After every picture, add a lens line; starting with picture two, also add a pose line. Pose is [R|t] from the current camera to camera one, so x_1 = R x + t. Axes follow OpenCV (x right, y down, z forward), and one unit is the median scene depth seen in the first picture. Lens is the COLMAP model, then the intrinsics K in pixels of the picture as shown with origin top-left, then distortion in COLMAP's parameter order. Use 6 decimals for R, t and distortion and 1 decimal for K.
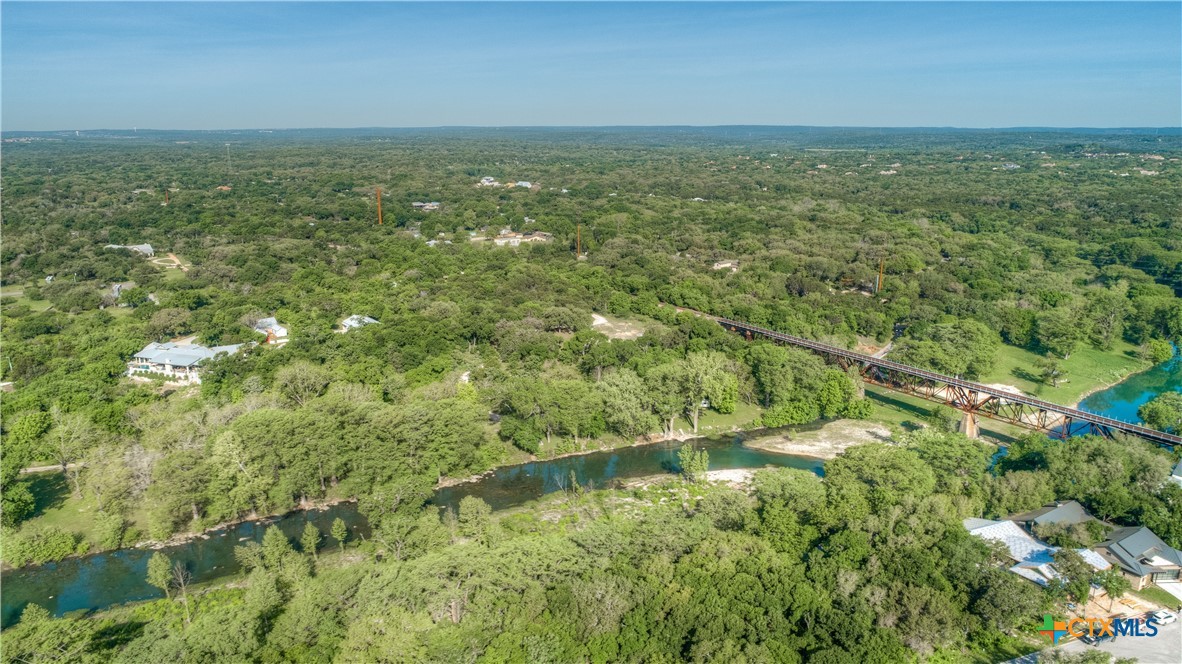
lens RADIAL K [[792.8, 0, 589.7], [0, 792.8, 330.4], [0, 0, 1]] dist [-0.015357, 0.006824]
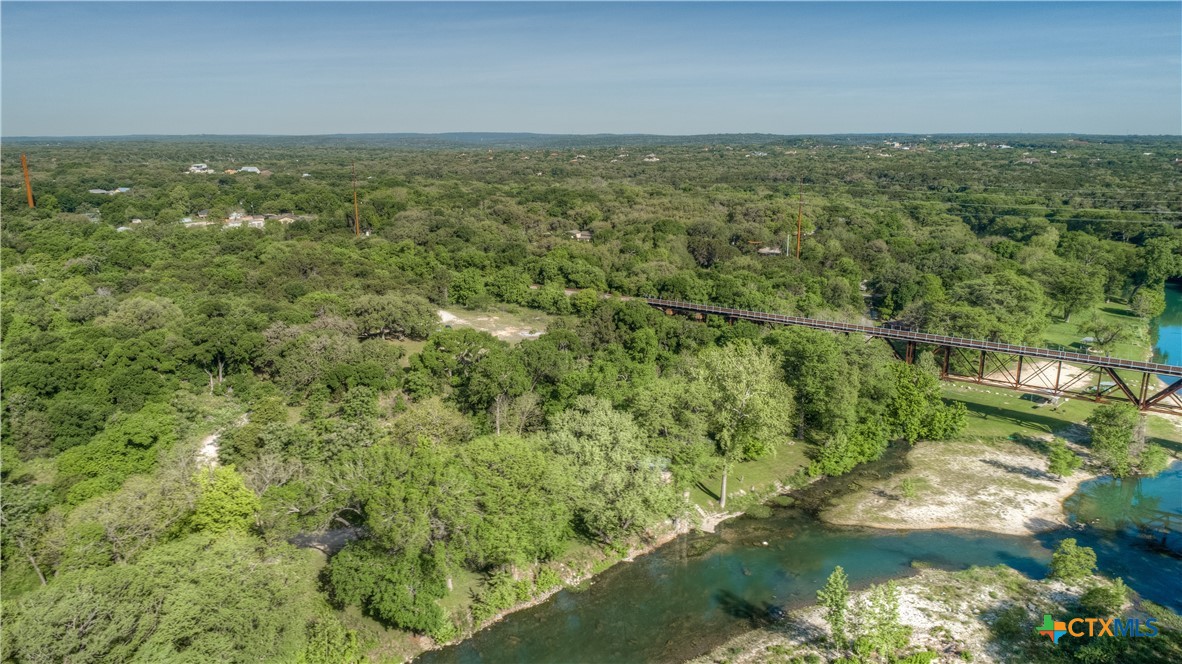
lens RADIAL K [[792.8, 0, 589.7], [0, 792.8, 330.4], [0, 0, 1]] dist [-0.015357, 0.006824]
pose [[0.944394, -0.076611, 0.319768, -0.071459], [0.080784, 0.996732, 0.000214, 0.006512], [-0.318739, 0.025630, 0.947496, 0.390383]]
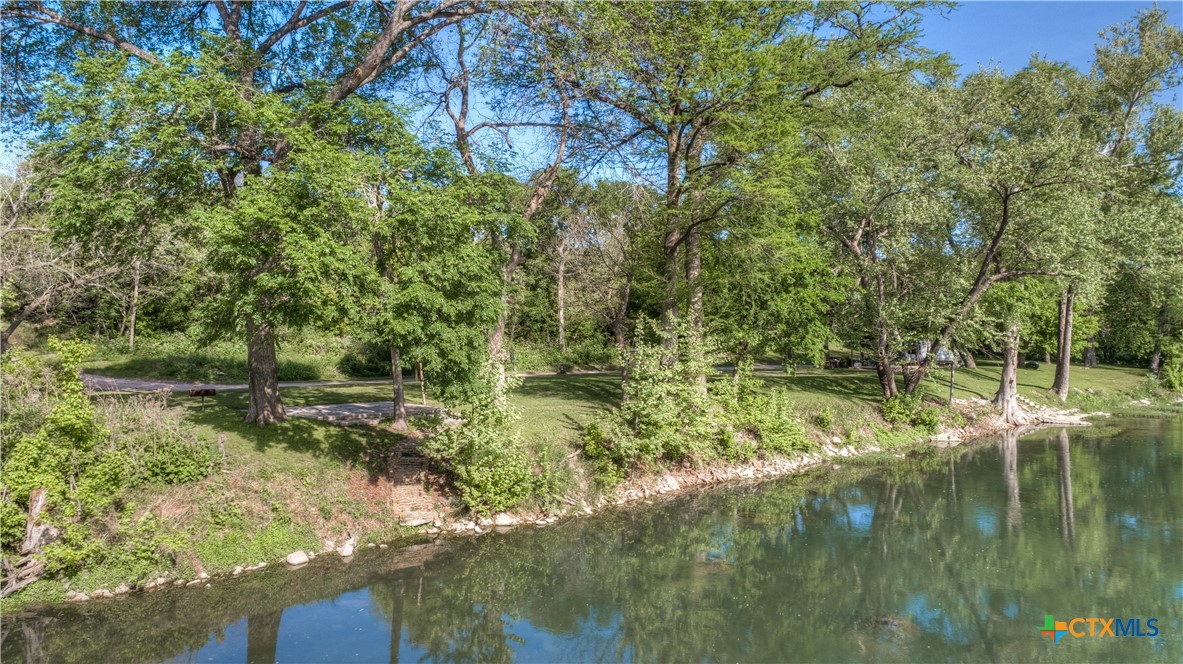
lens RADIAL K [[788.8, 0, 588.9], [0, 788.8, 334.5], [0, 0, 1]] dist [-0.013321, 0.002961]
pose [[0.939673, 0.004564, 0.342044, -0.055630], [0.080633, 0.968780, -0.234443, 0.108961], [-0.332435, 0.247880, 0.909968, 0.594728]]
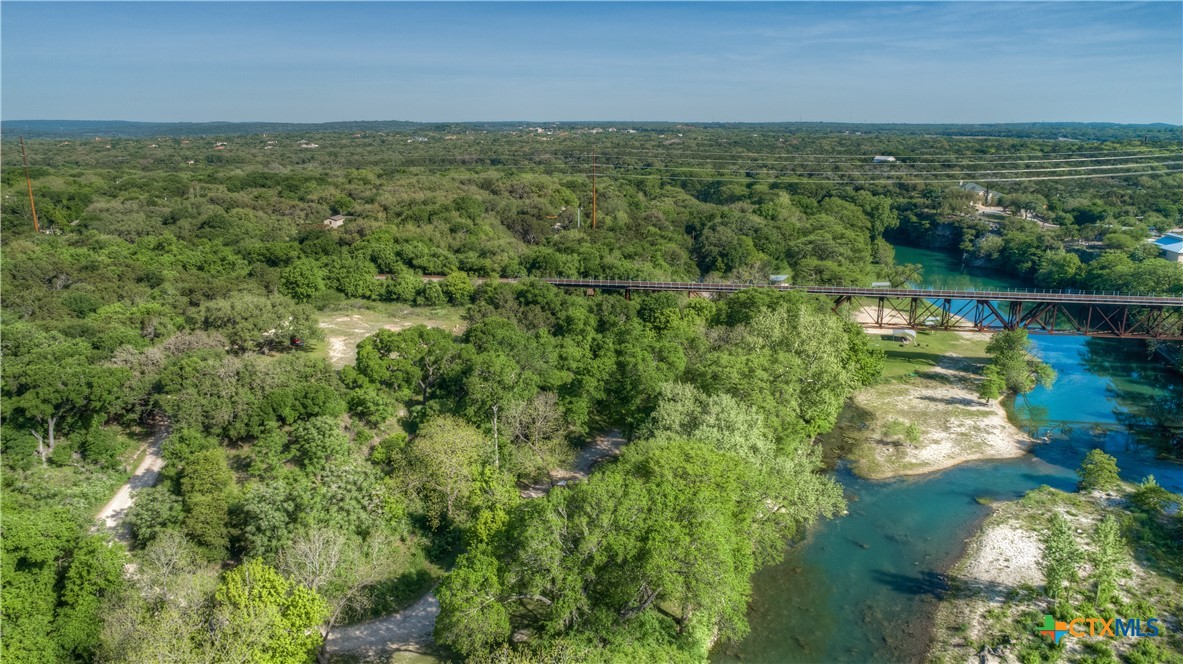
lens RADIAL K [[793.5, 0, 590.2], [0, 793.5, 330.4], [0, 0, 1]] dist [-0.015357, 0.006824]
pose [[0.705710, -0.174133, 0.686769, -0.177233], [0.173994, 0.982237, 0.070258, -0.008739], [-0.686804, 0.069912, 0.723473, 0.522419]]
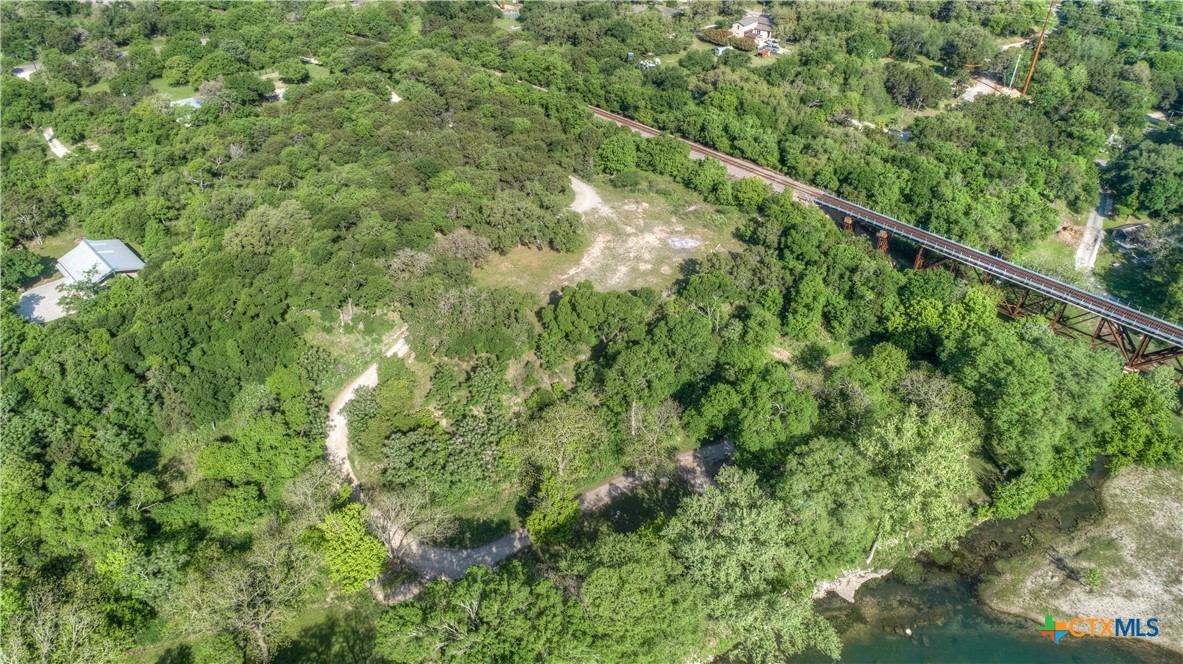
lens RADIAL K [[788.8, 0, 588.9], [0, 788.8, 334.5], [0, 0, 1]] dist [-0.013321, 0.002961]
pose [[0.991164, -0.079886, 0.105883, -0.047107], [0.034067, 0.924827, 0.378860, -0.123865], [-0.128189, -0.371905, 0.919377, 0.464800]]
